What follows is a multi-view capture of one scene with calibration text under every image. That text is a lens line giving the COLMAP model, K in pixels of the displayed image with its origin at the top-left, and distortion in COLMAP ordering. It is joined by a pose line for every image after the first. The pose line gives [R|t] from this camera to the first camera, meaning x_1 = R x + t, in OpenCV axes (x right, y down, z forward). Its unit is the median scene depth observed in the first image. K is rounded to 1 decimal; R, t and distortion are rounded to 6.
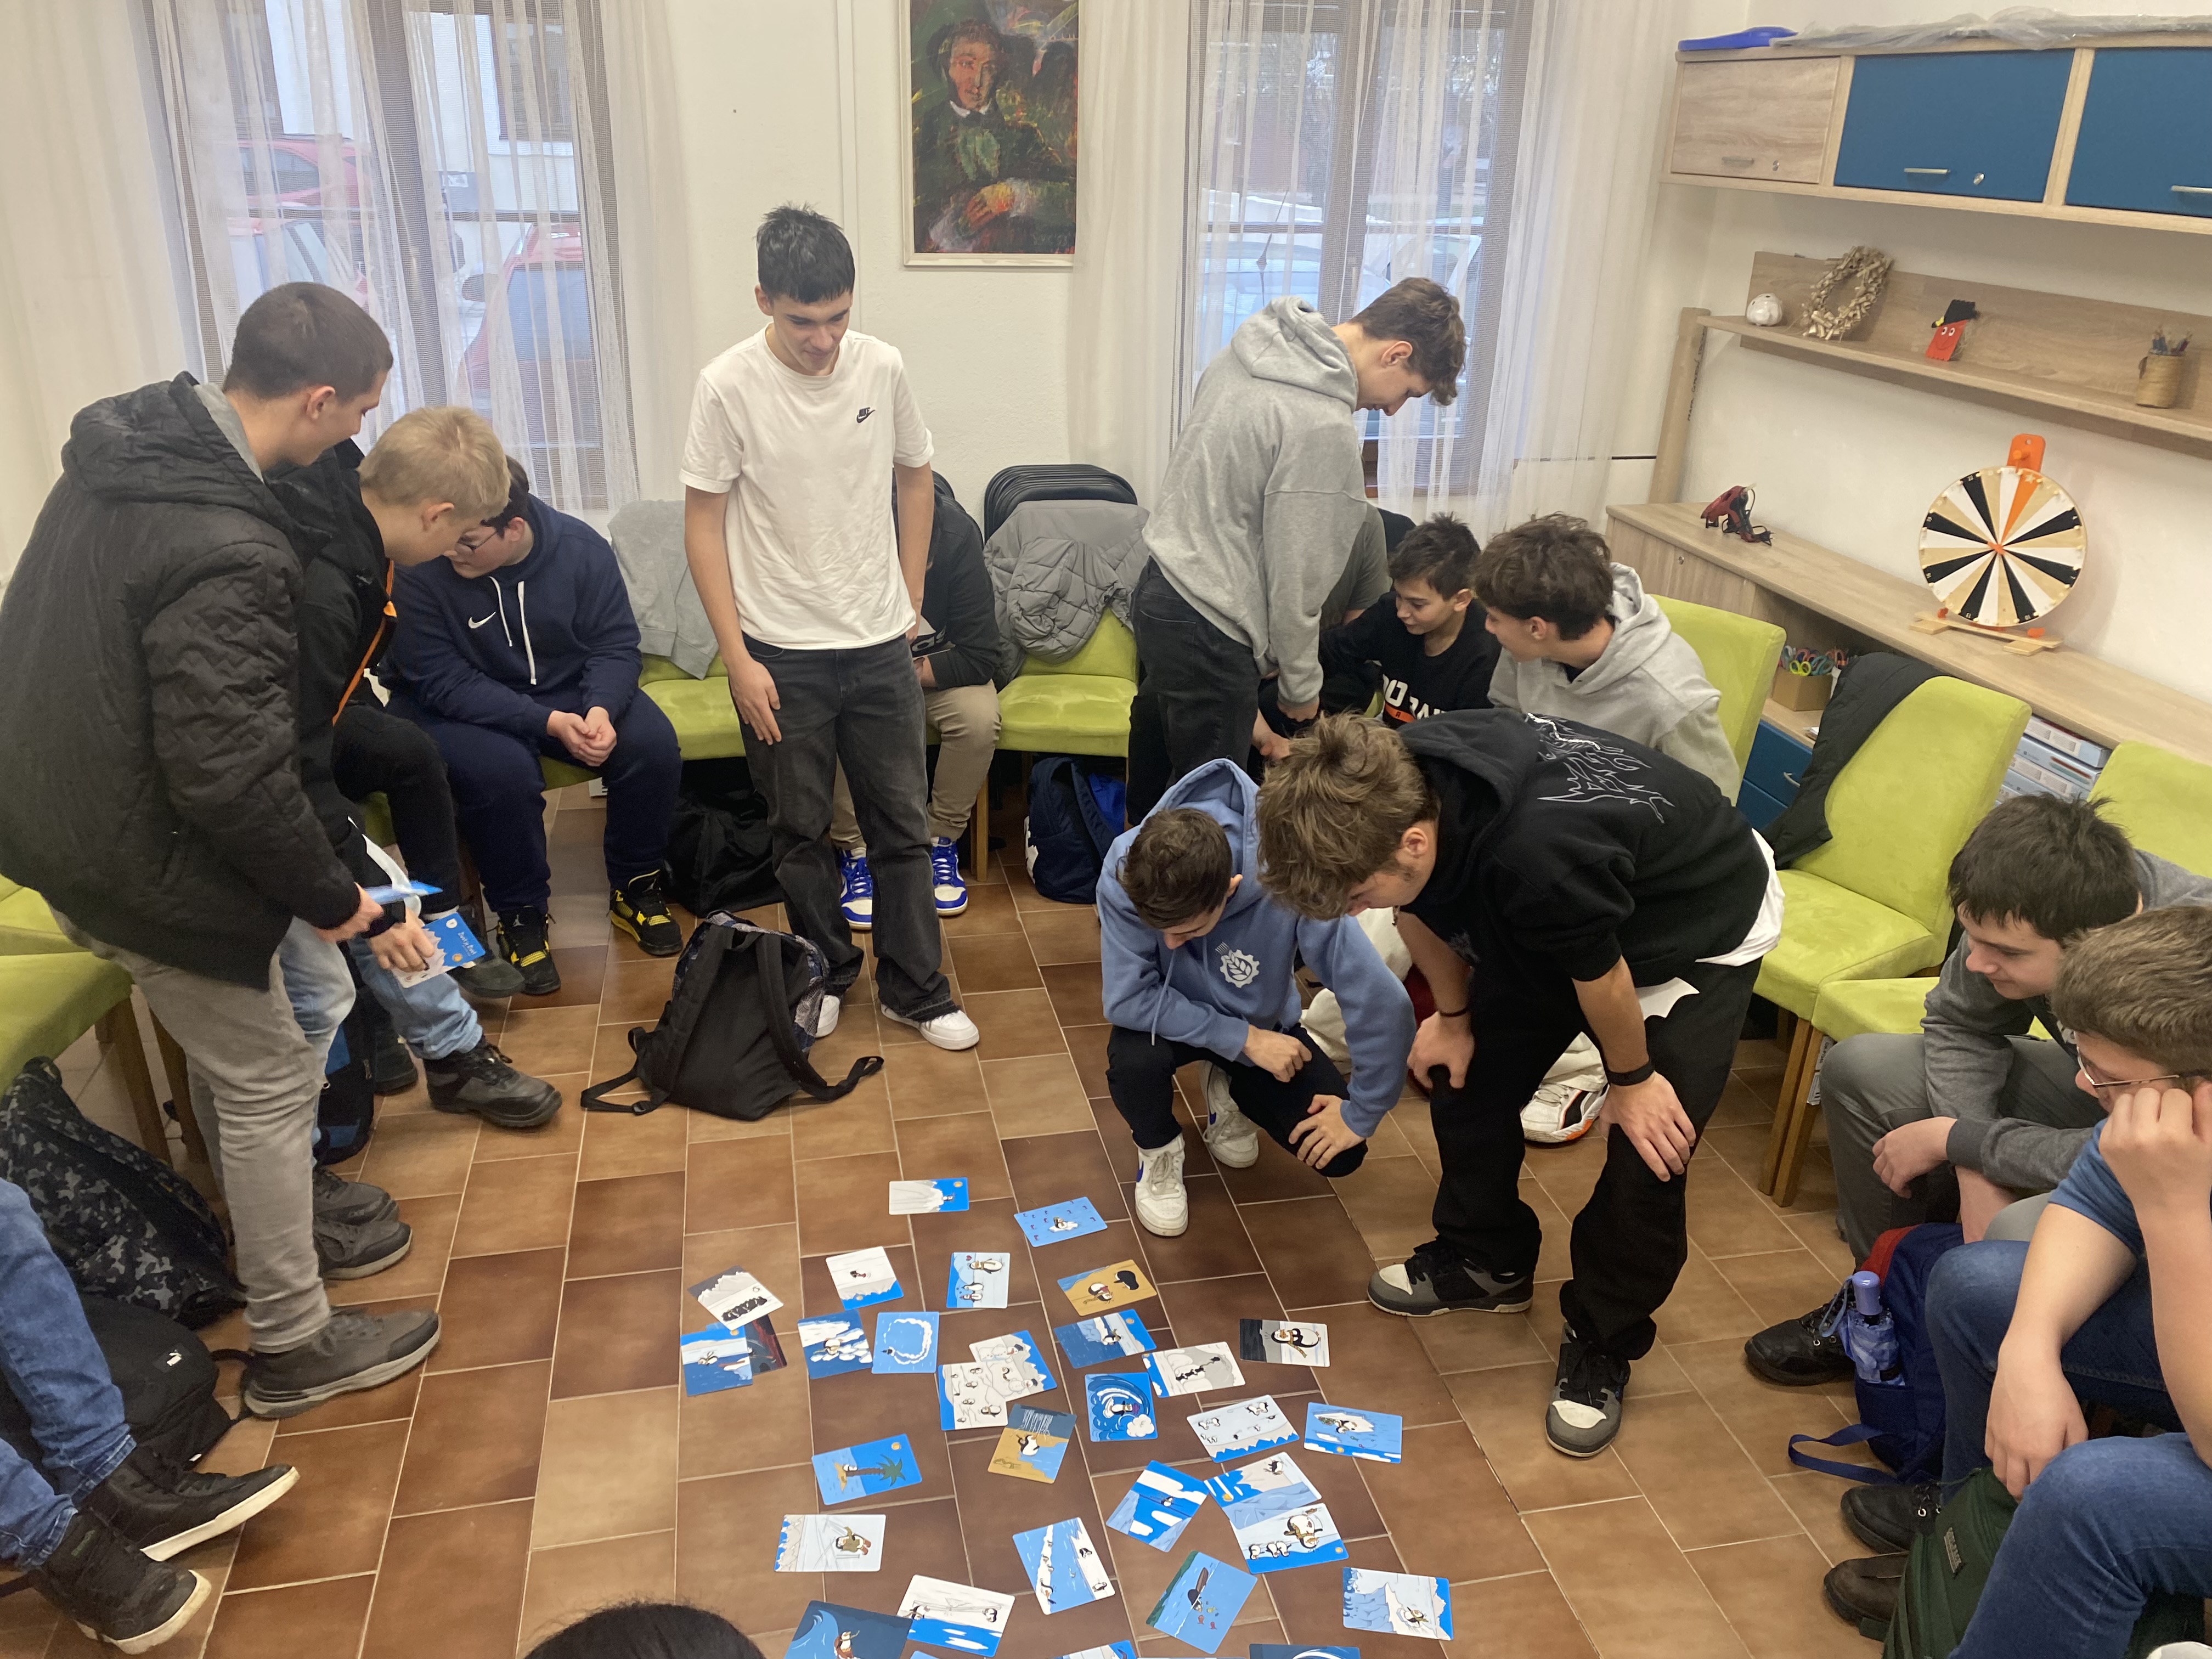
lens RADIAL K [[1675.1, 0, 1095.6], [0, 1675.1, 802.1], [0, 0, 1]] dist [0.067798, -0.060823]
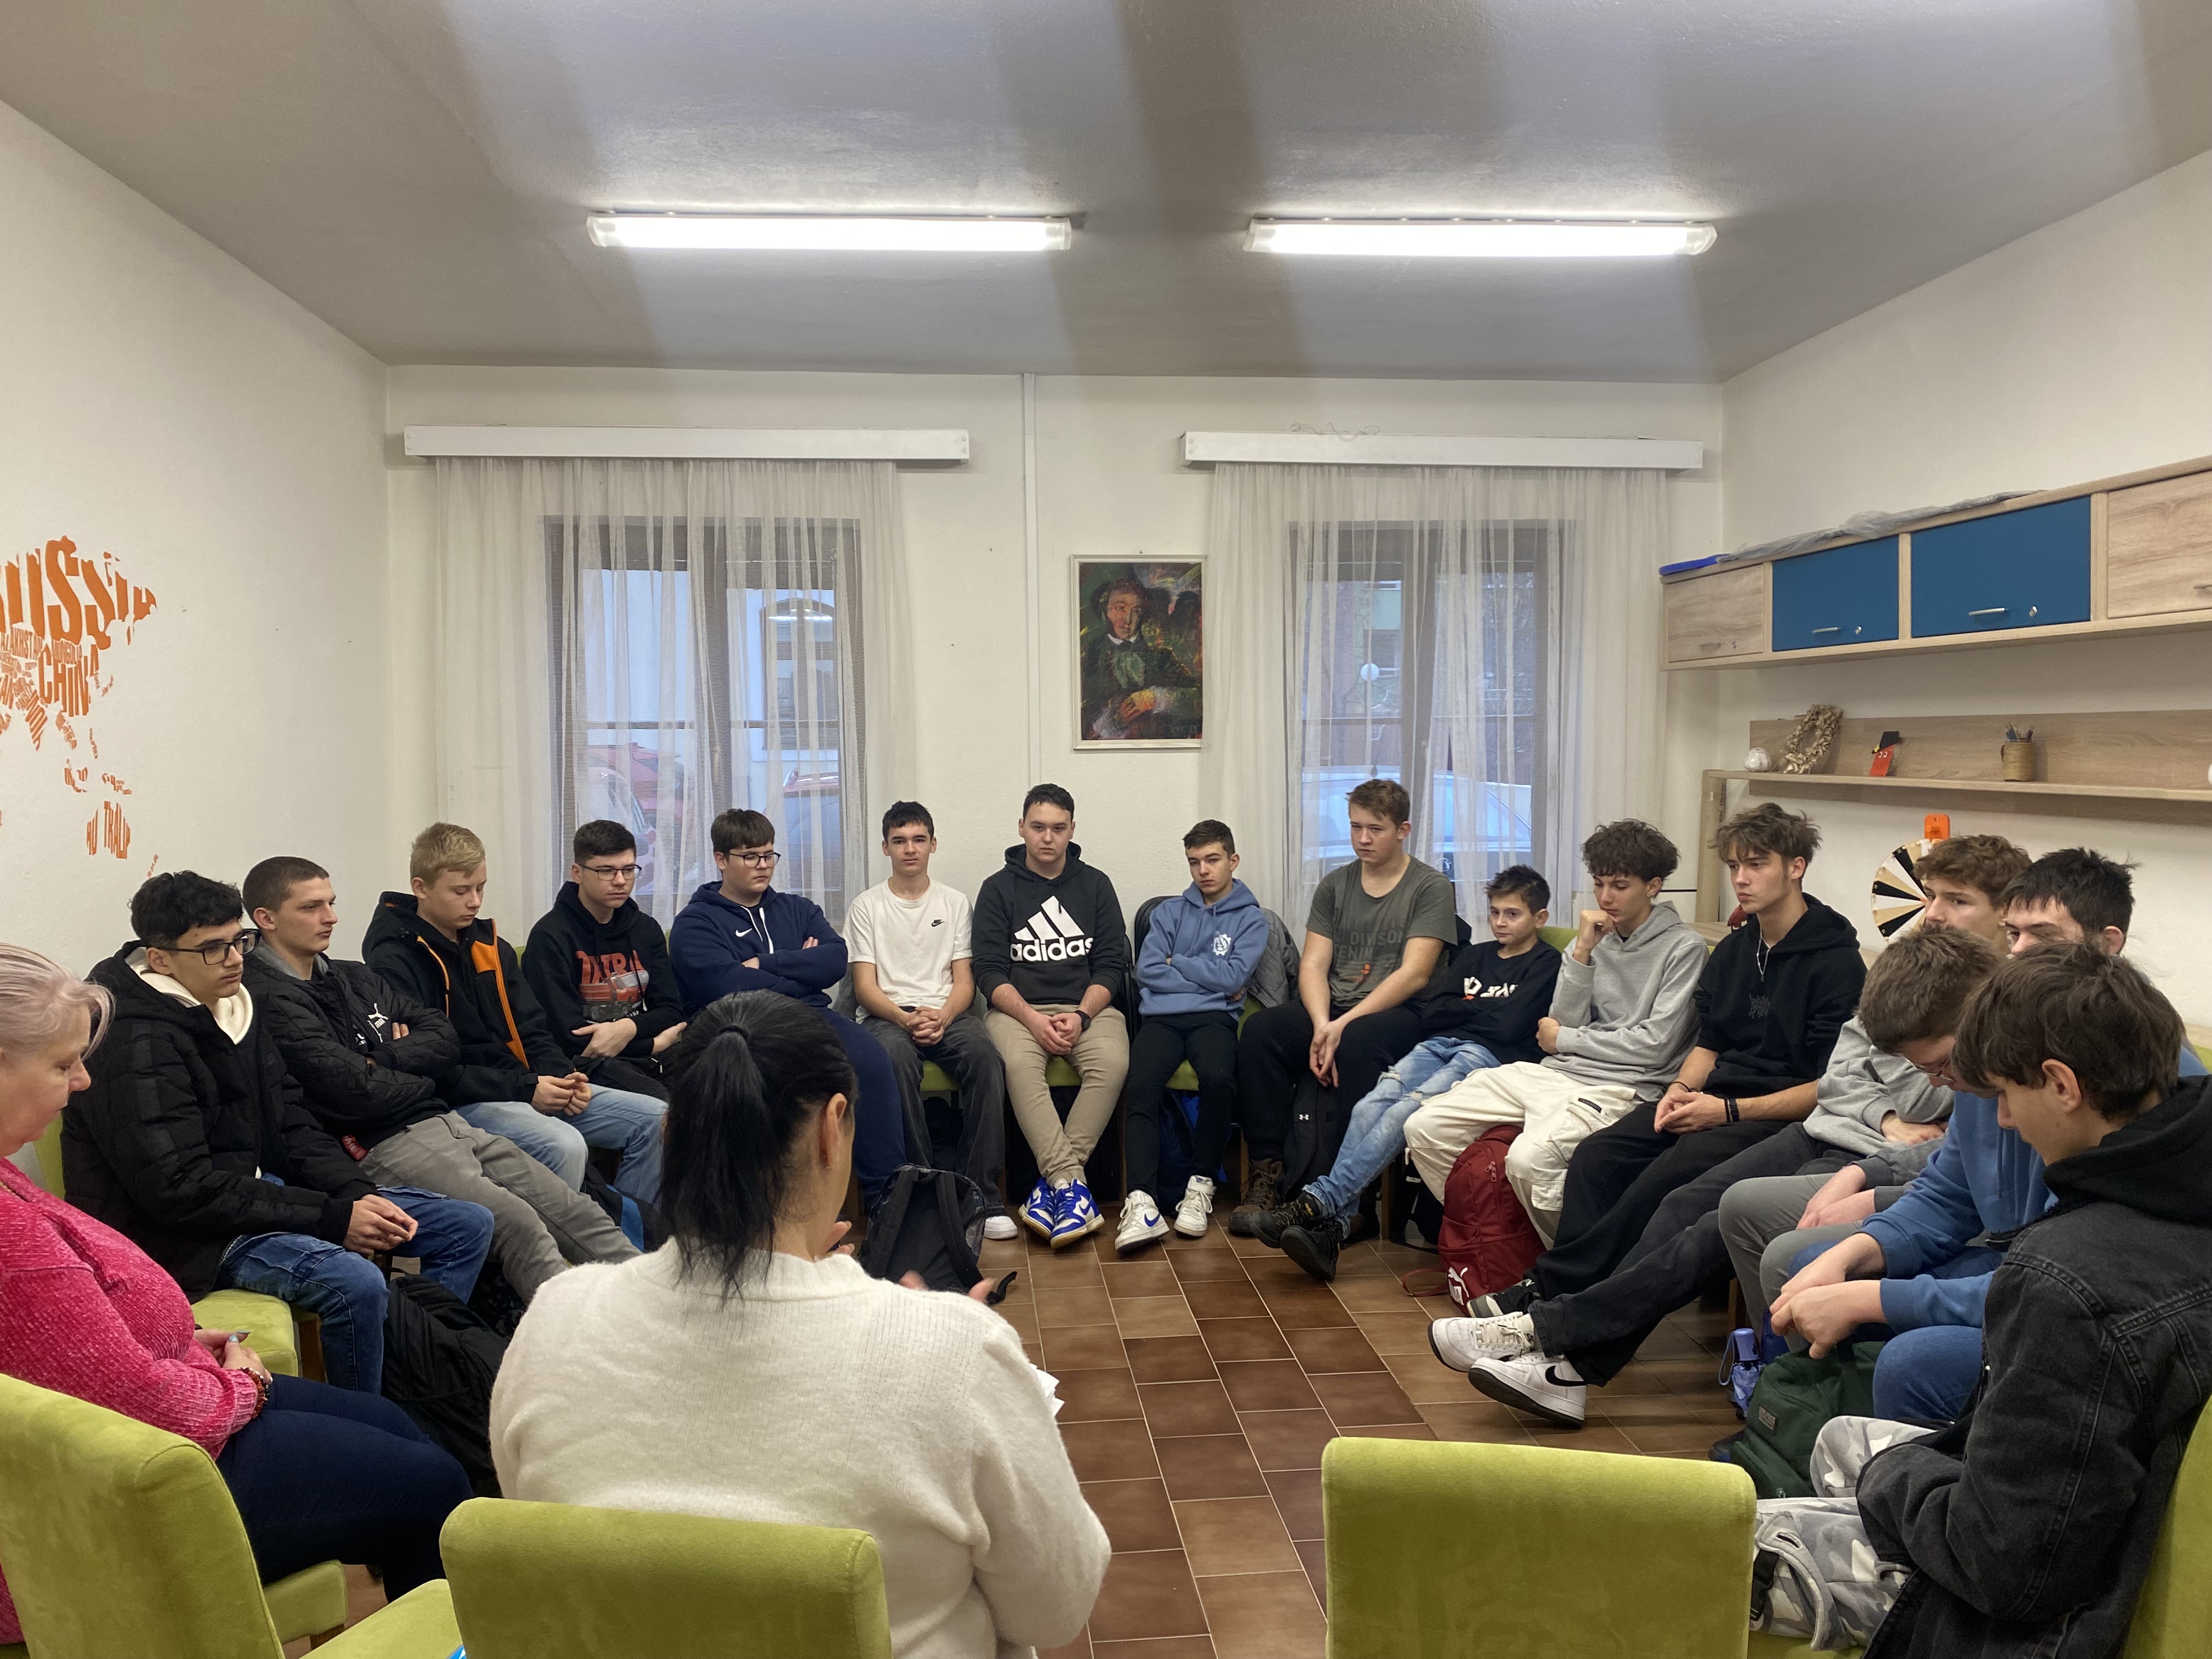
lens RADIAL K [[1675.1, 0, 1111.5], [0, 1675.1, 867.7], [0, 0, 1]] dist [0.067798, -0.060823]
pose [[0.993515, -0.029916, -0.109695, 0.062622], [-0.005372, 0.951337, -0.308105, 0.189815], [0.113574, 0.306697, 0.945007, -0.227172]]
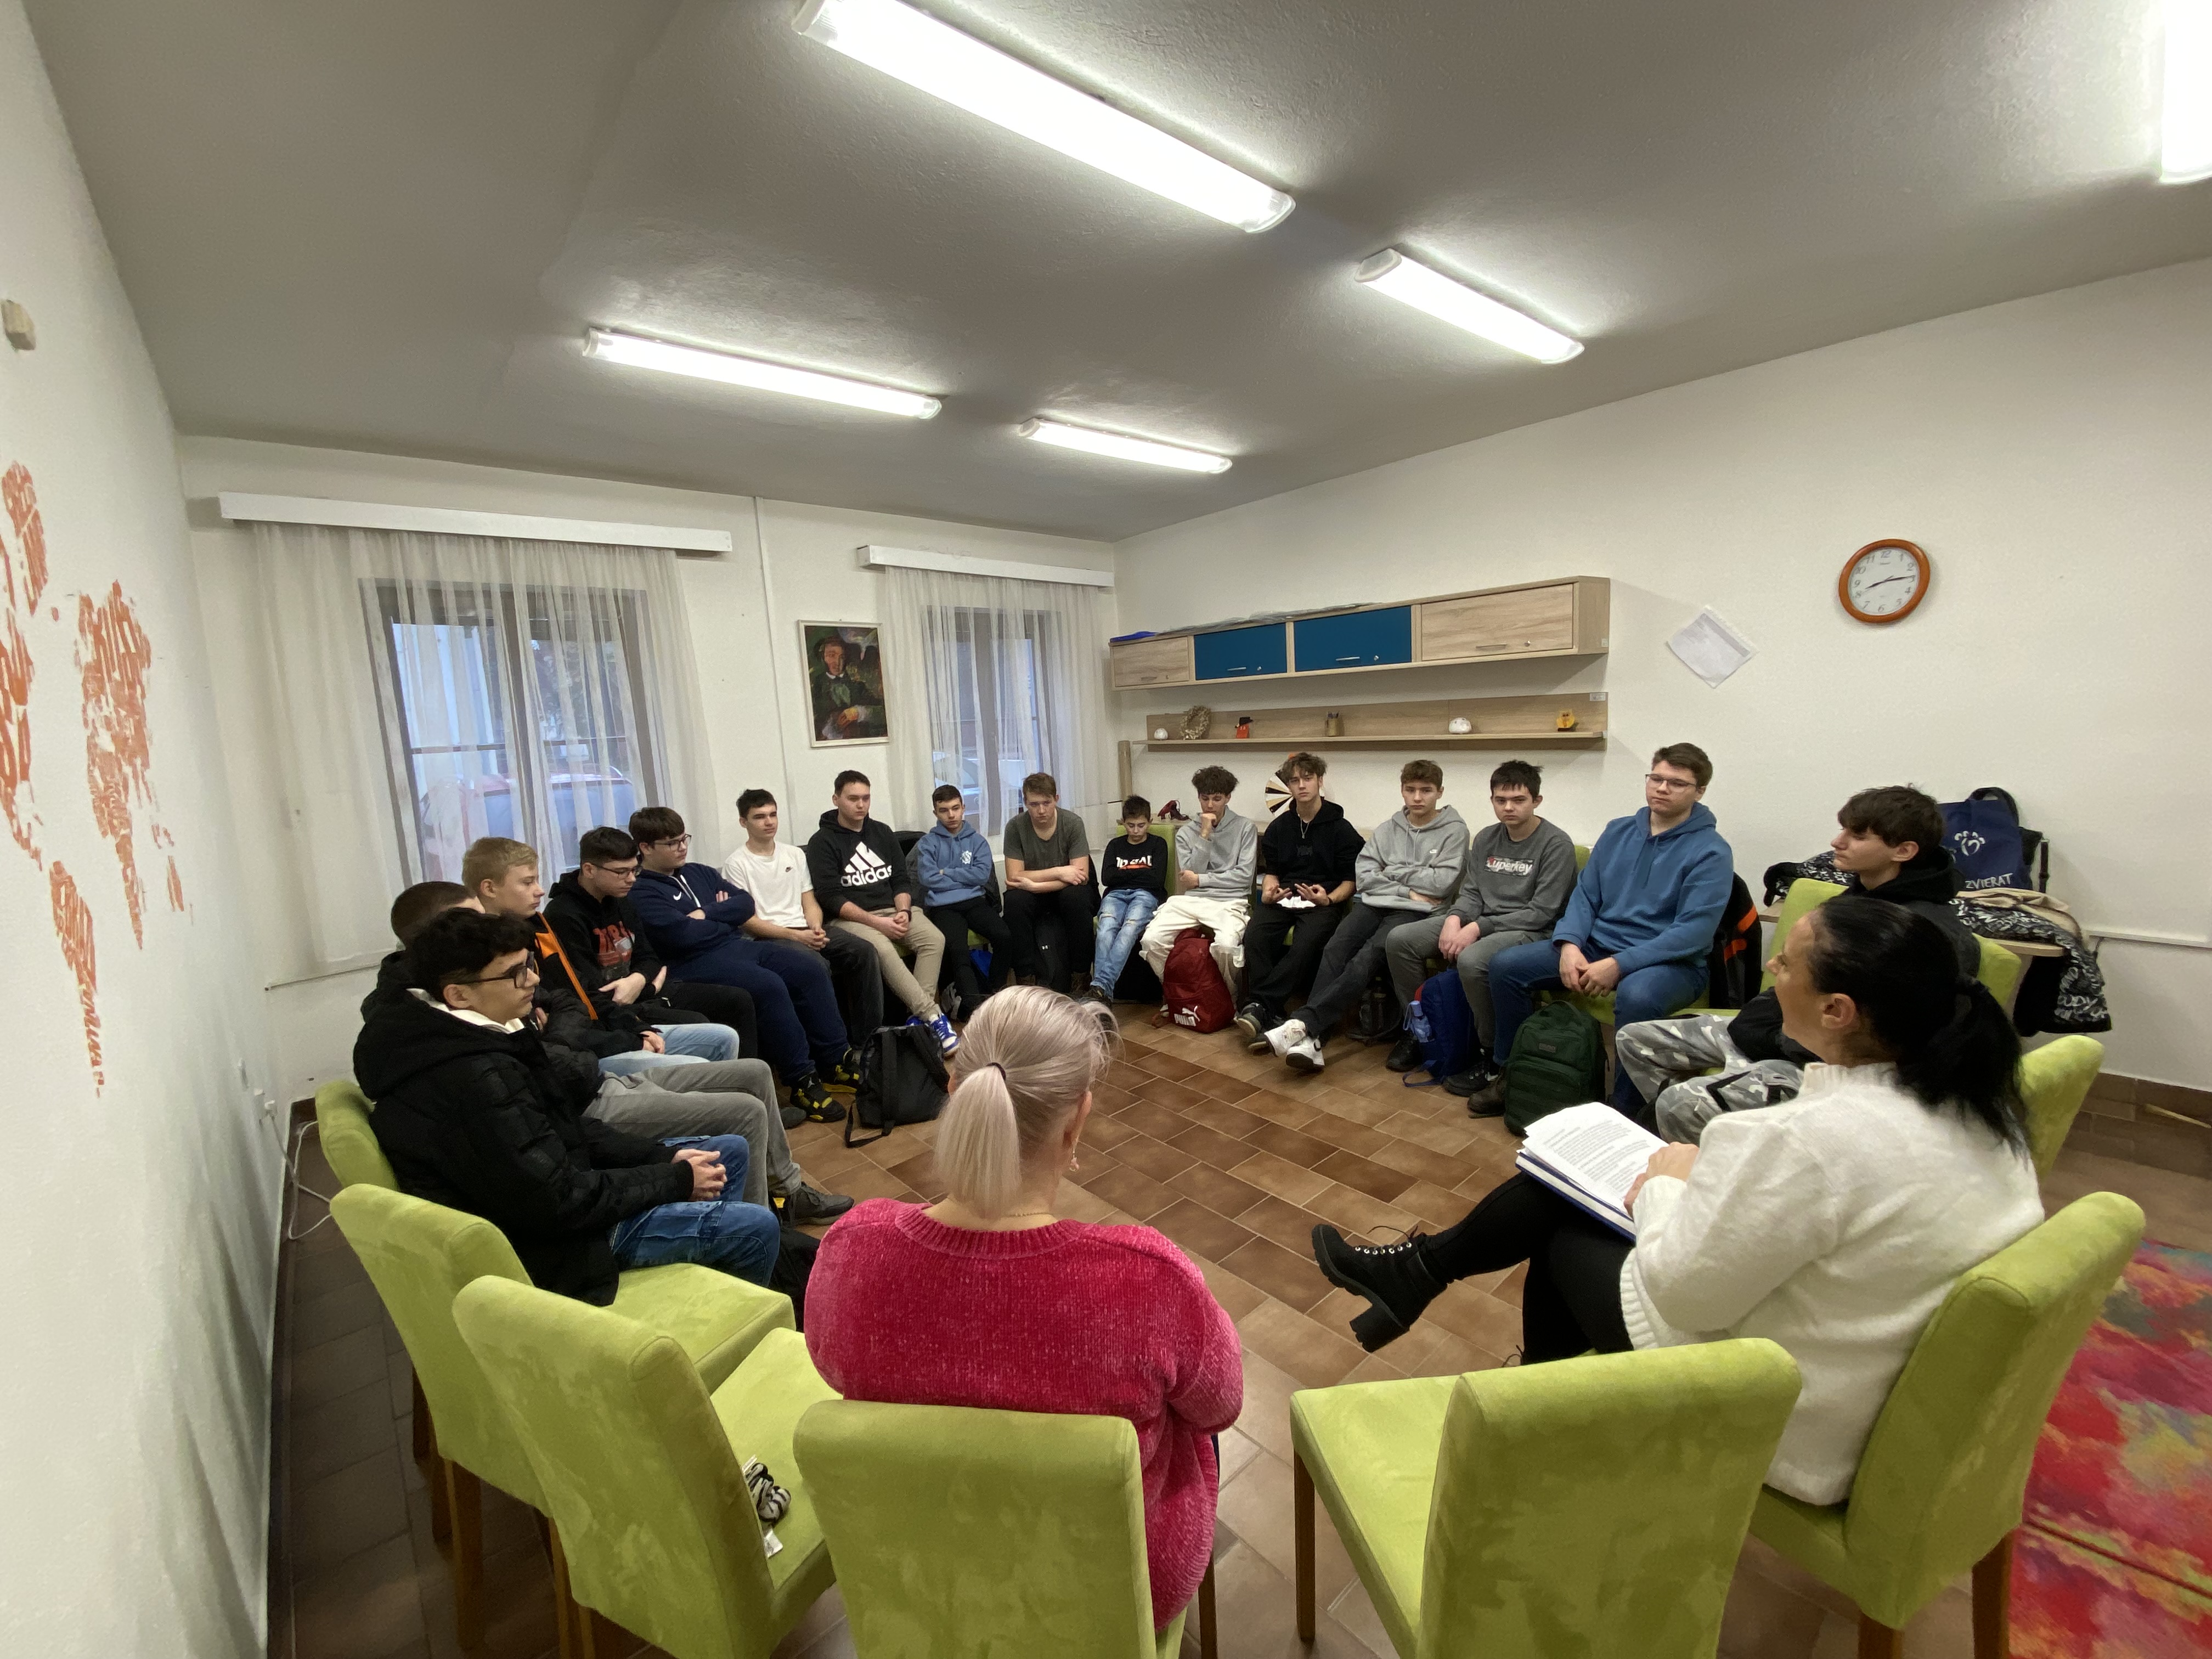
lens RADIAL K [[875.9, 0, 1110.4], [0, 875.9, 842.0], [0, 0, 1]] dist [-0.004957, -0.001882]
pose [[0.860432, -0.148186, 0.487542, -0.366863], [0.264074, 0.947949, -0.177923, 0.081824], [-0.435800, 0.281838, 0.854778, -0.036598]]
